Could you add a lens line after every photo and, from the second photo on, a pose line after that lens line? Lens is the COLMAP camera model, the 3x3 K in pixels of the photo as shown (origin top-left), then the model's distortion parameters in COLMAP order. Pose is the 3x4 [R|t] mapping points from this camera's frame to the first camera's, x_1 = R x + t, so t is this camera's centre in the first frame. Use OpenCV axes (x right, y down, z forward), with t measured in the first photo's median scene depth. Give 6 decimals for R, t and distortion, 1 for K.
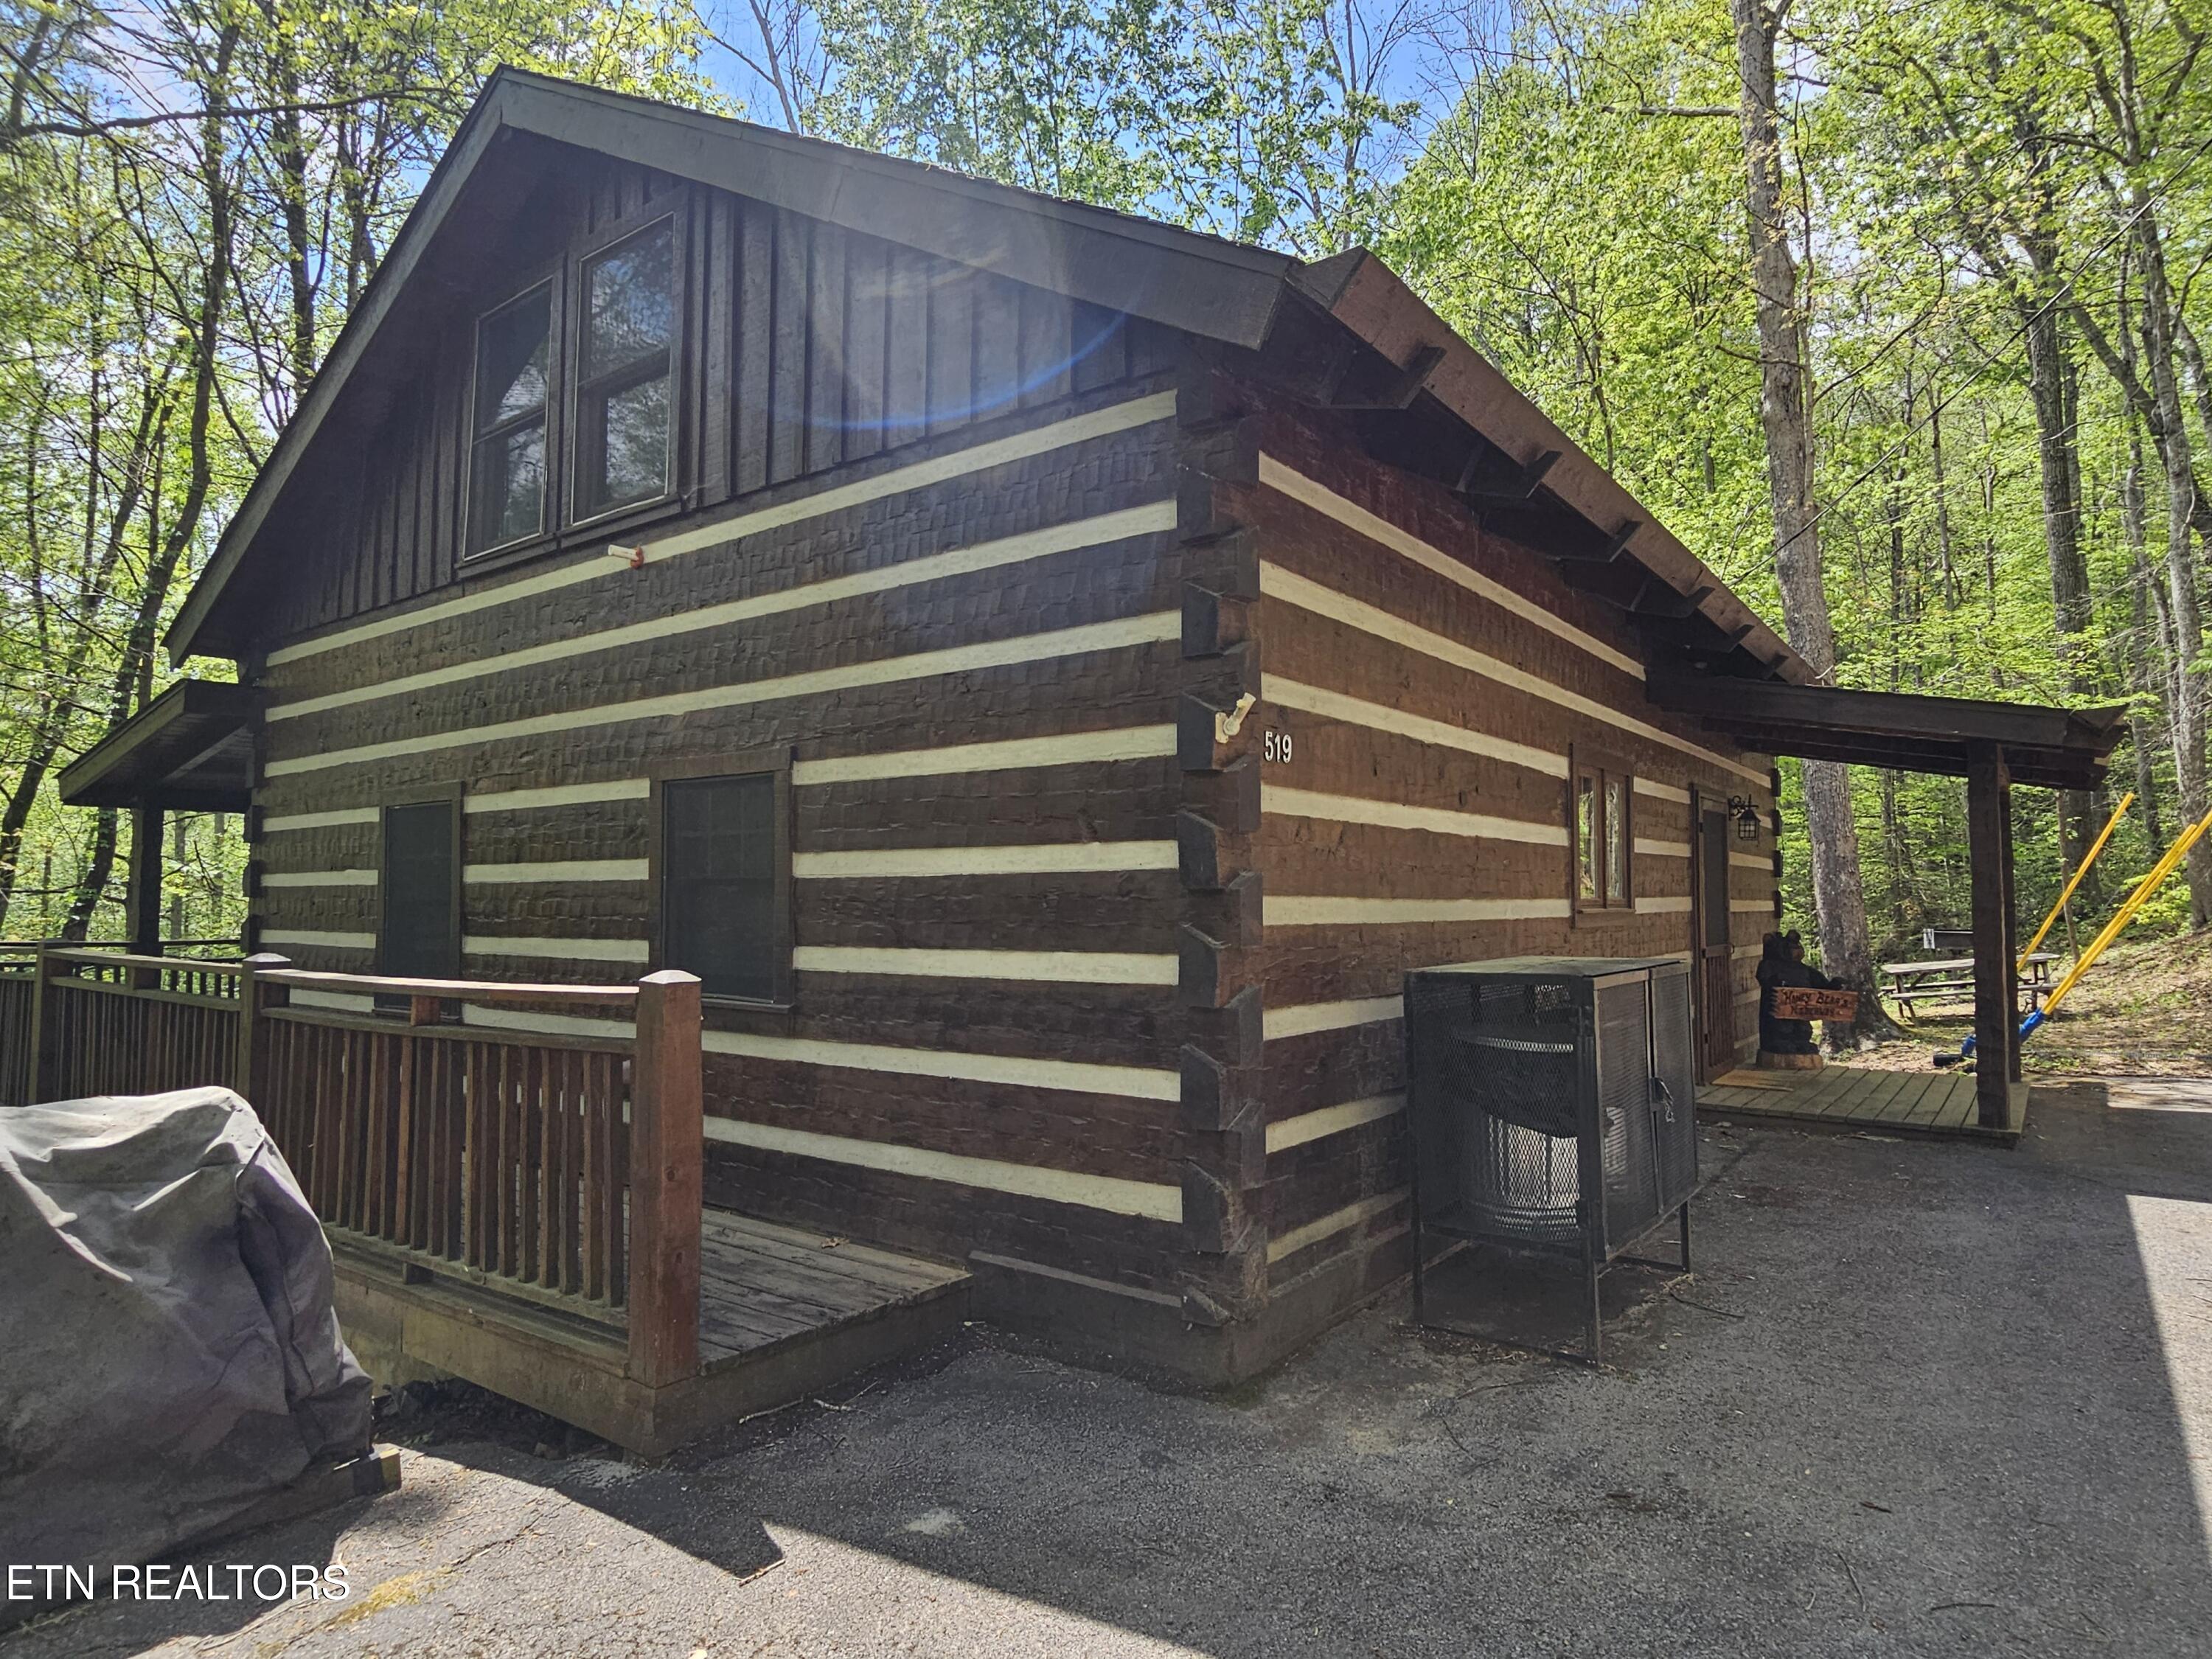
lens RADIAL K [[1225.0, 0, 1111.1], [0, 1225.0, 811.5], [0, 0, 1]] dist [-0.001215, 0.001602]
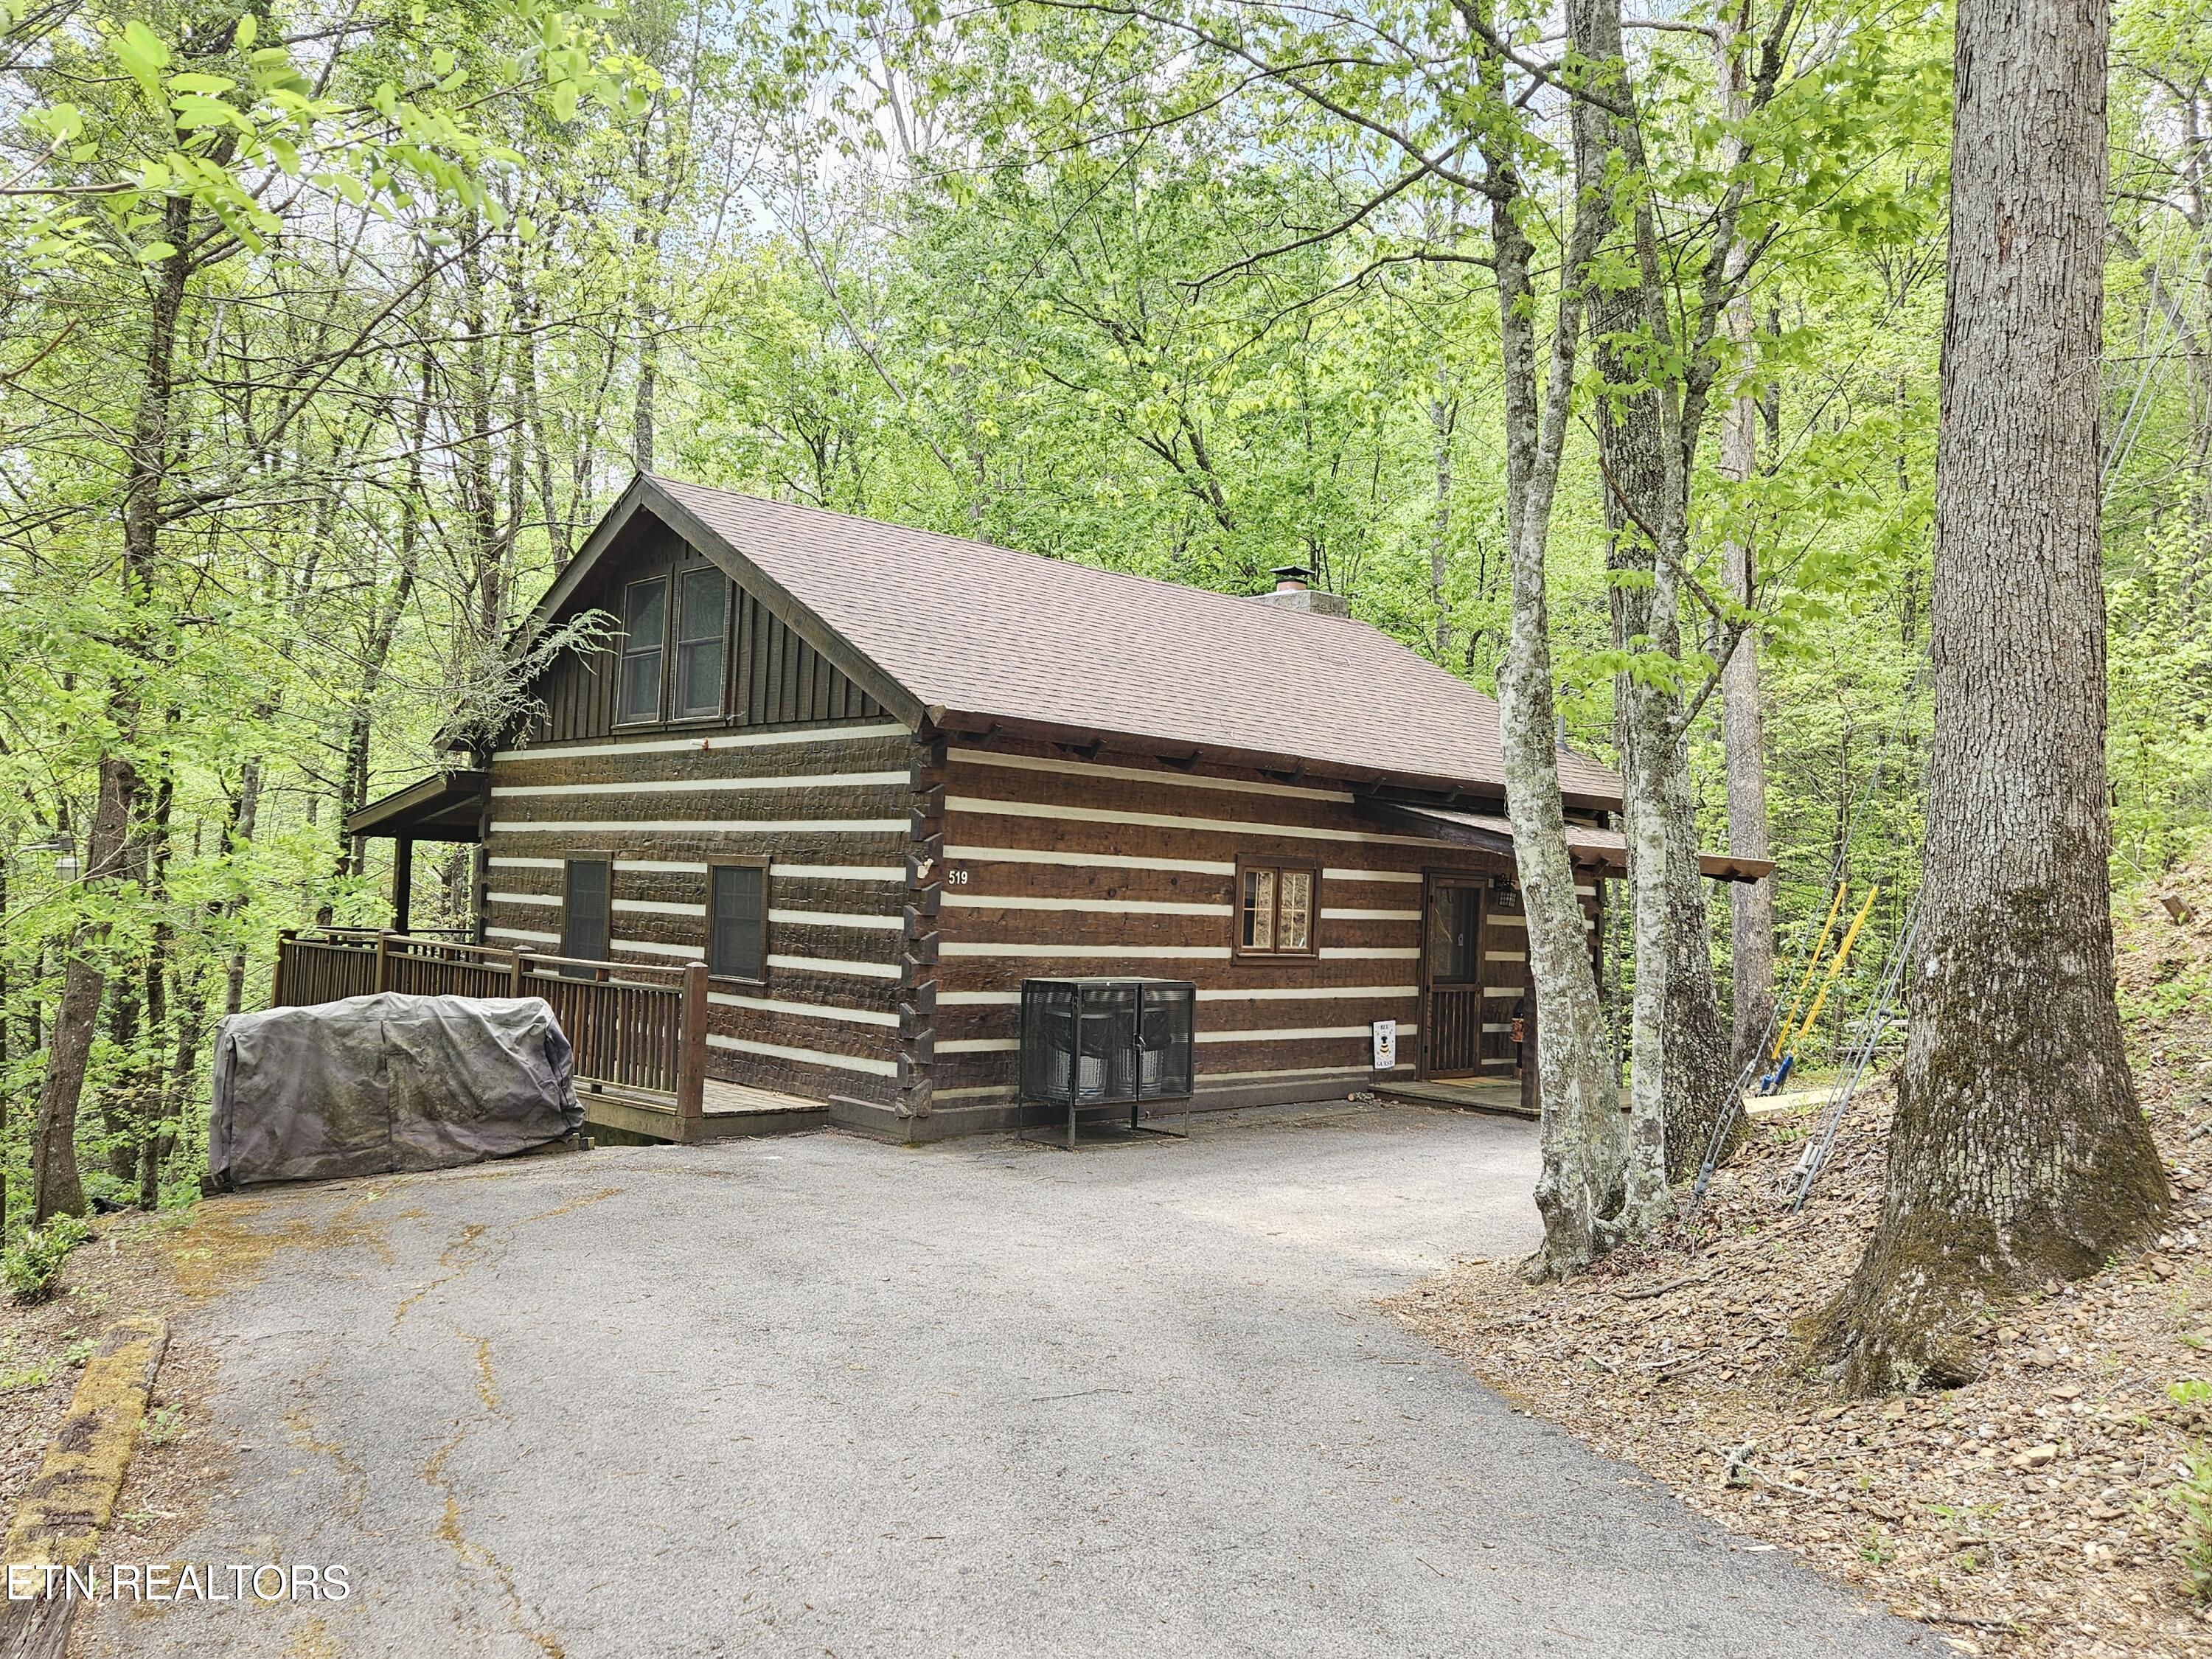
lens RADIAL K [[1464.6, 0, 1106.0], [0, 1464.6, 829.5], [0, 0, 1]] dist [0.002007, 0.000777]
pose [[0.989234, 0.035042, -0.142085, 0.636320], [-0.032390, 0.999256, 0.020933, -0.167138], [0.142712, -0.016106, 0.989633, -1.329664]]
